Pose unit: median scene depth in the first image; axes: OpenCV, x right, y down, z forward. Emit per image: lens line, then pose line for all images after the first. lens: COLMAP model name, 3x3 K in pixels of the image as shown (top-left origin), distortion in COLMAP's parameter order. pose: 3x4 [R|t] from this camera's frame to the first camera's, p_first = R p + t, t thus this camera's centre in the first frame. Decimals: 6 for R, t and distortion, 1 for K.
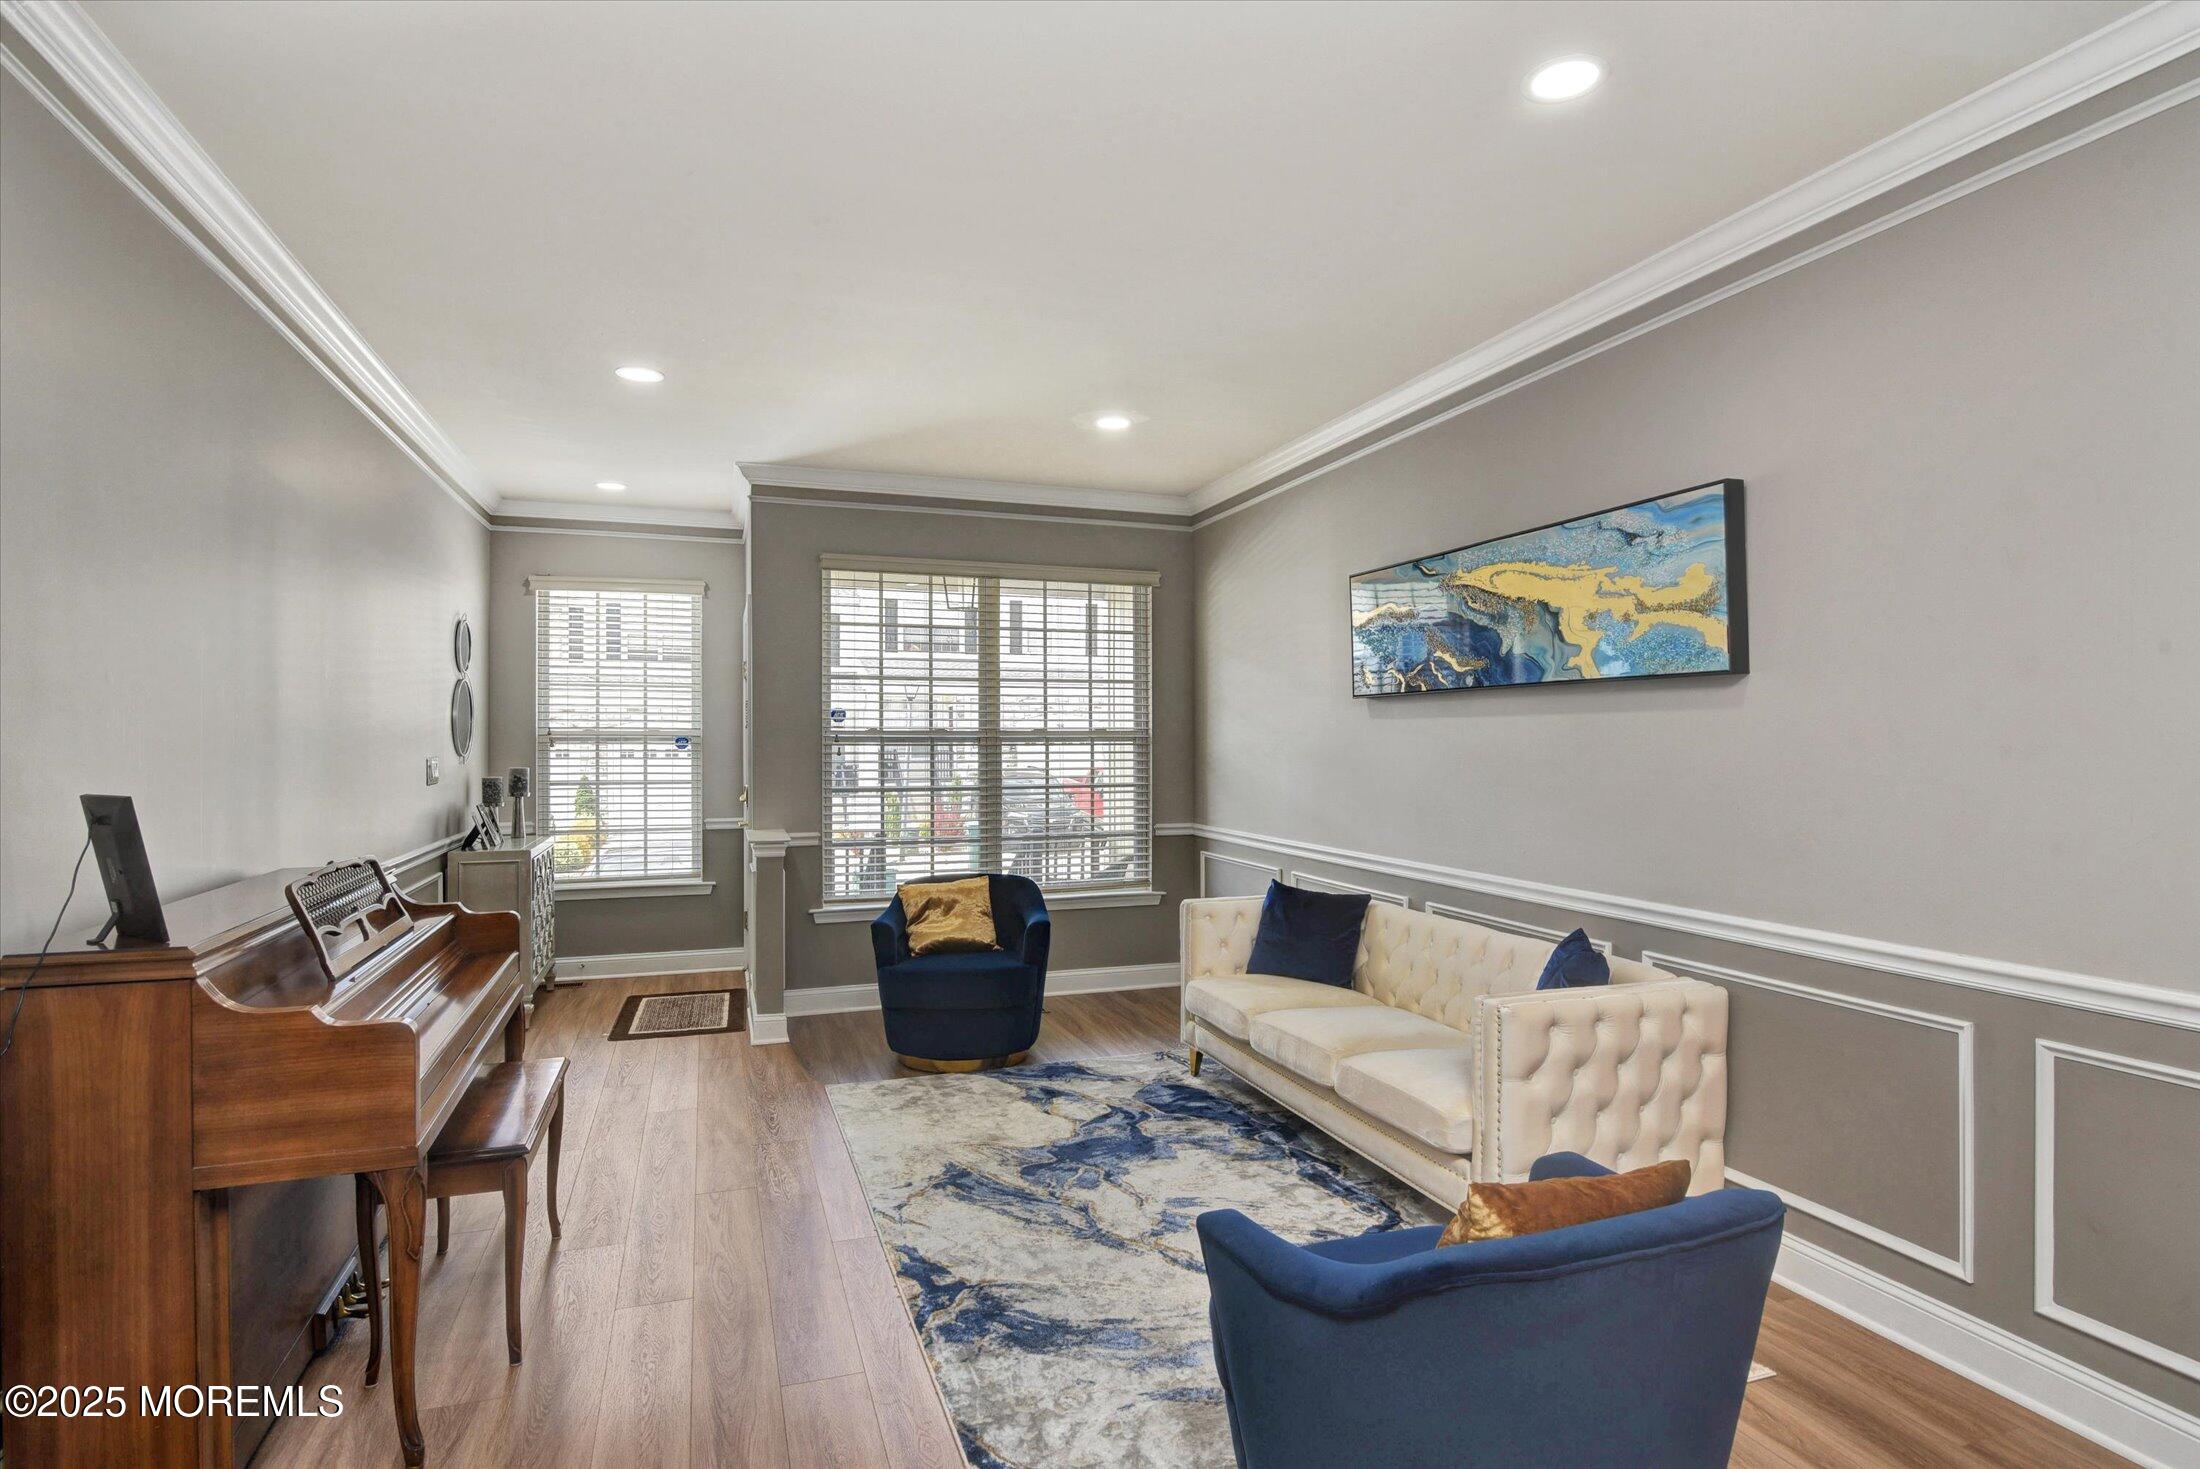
lens RADIAL K [[1126.9, 0, 1097.0], [0, 1126.9, 738.7], [0, 0, 1]] dist [-0.011959, -0.002377]
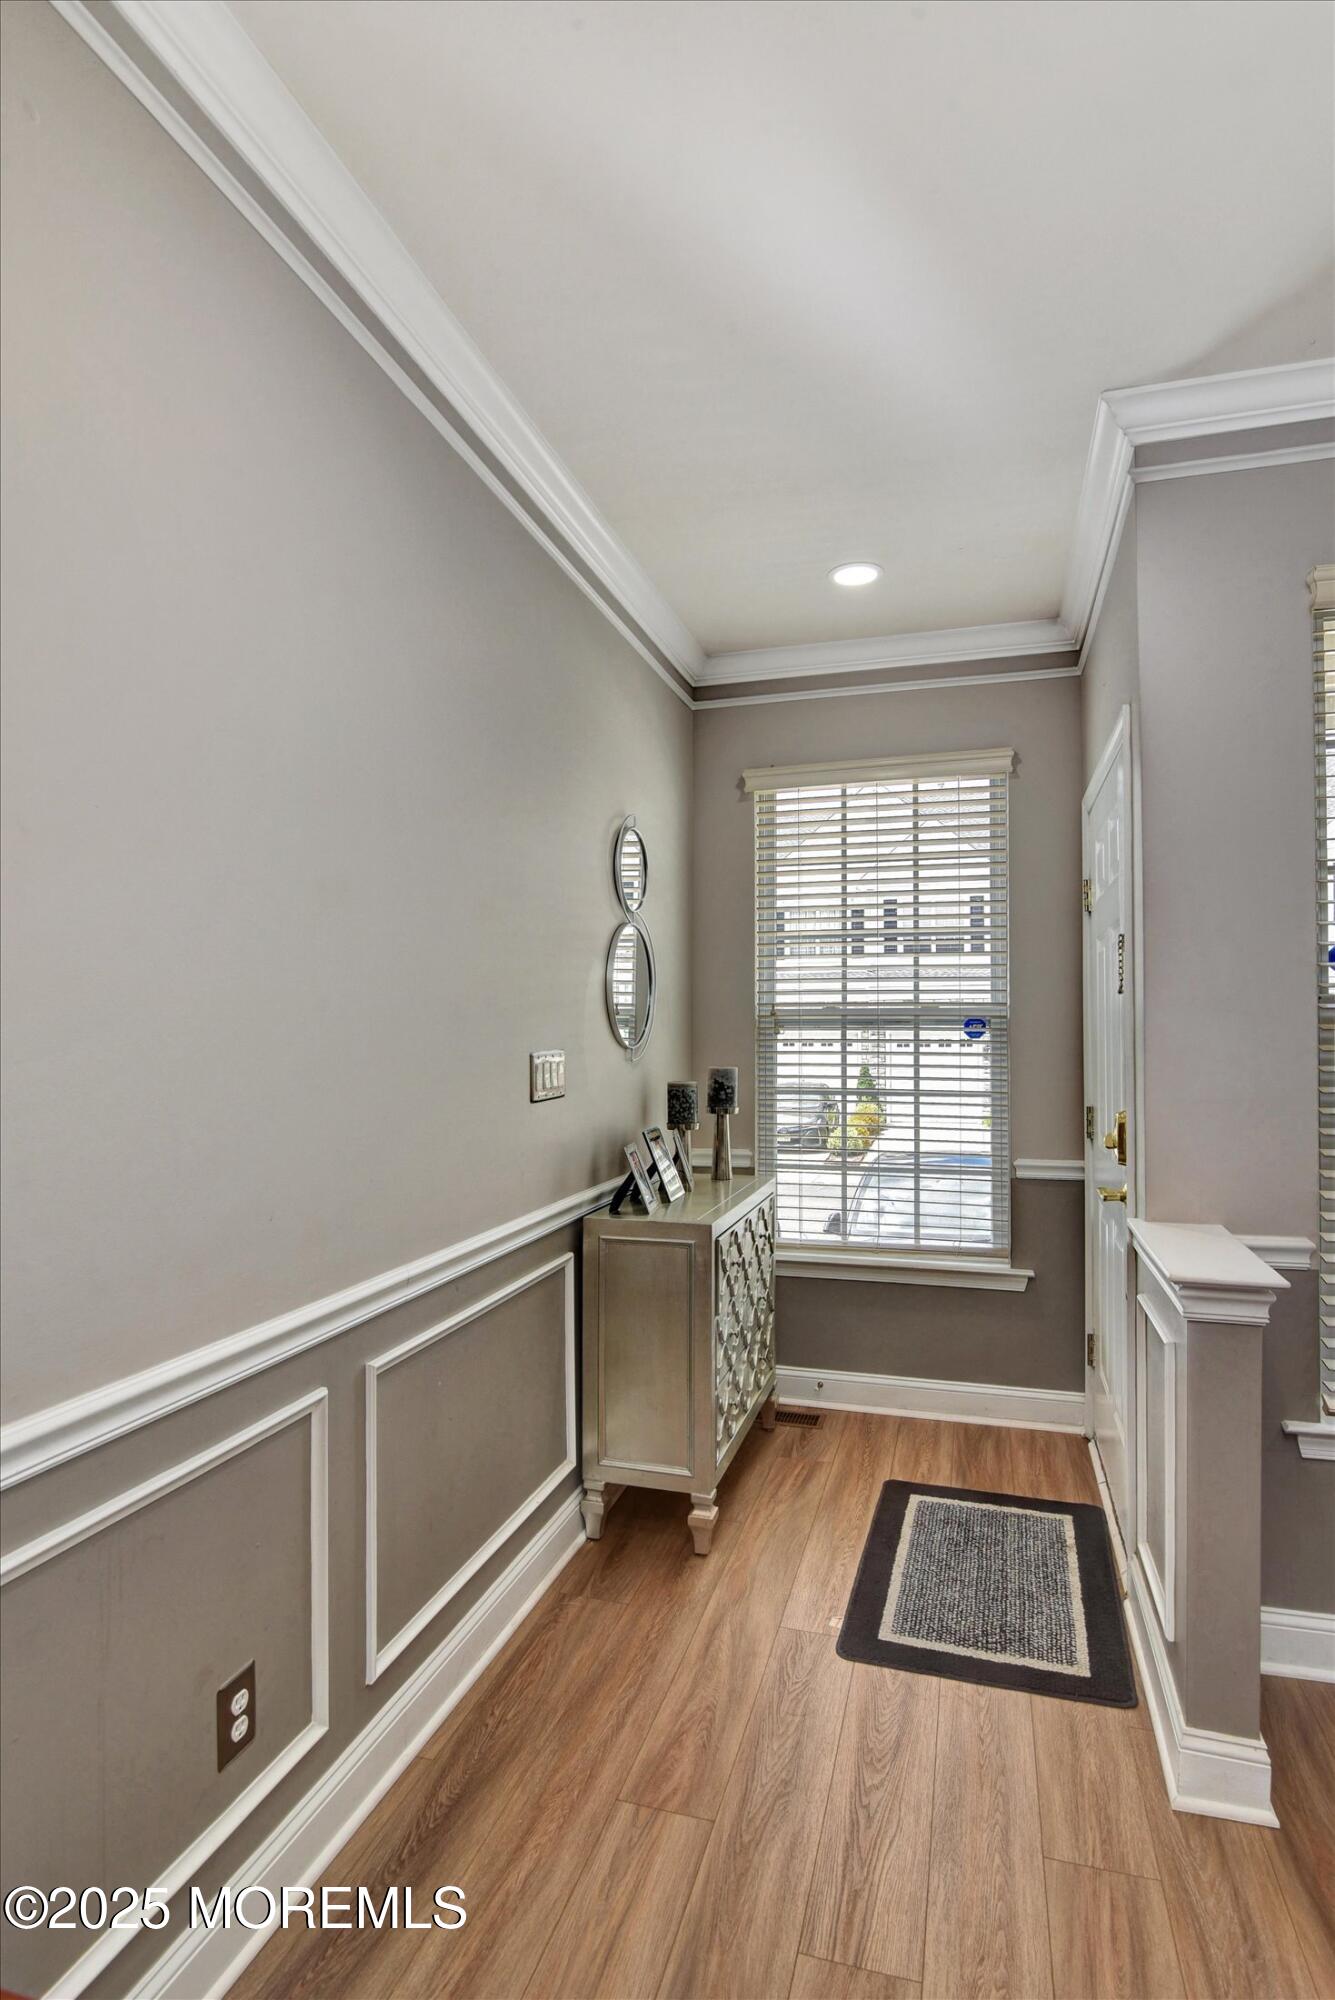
lens RADIAL K [[1024.4, 0, 690.4], [0, 1024.4, 1031.1], [0, 0, 1]] dist [-0.011959, -0.002377]
pose [[0.823462, -0.001208, -0.567370, -0.235980], [0.002464, 0.999996, 0.001446, 0.005468], [0.567366, -0.002589, 0.823462, 0.596108]]
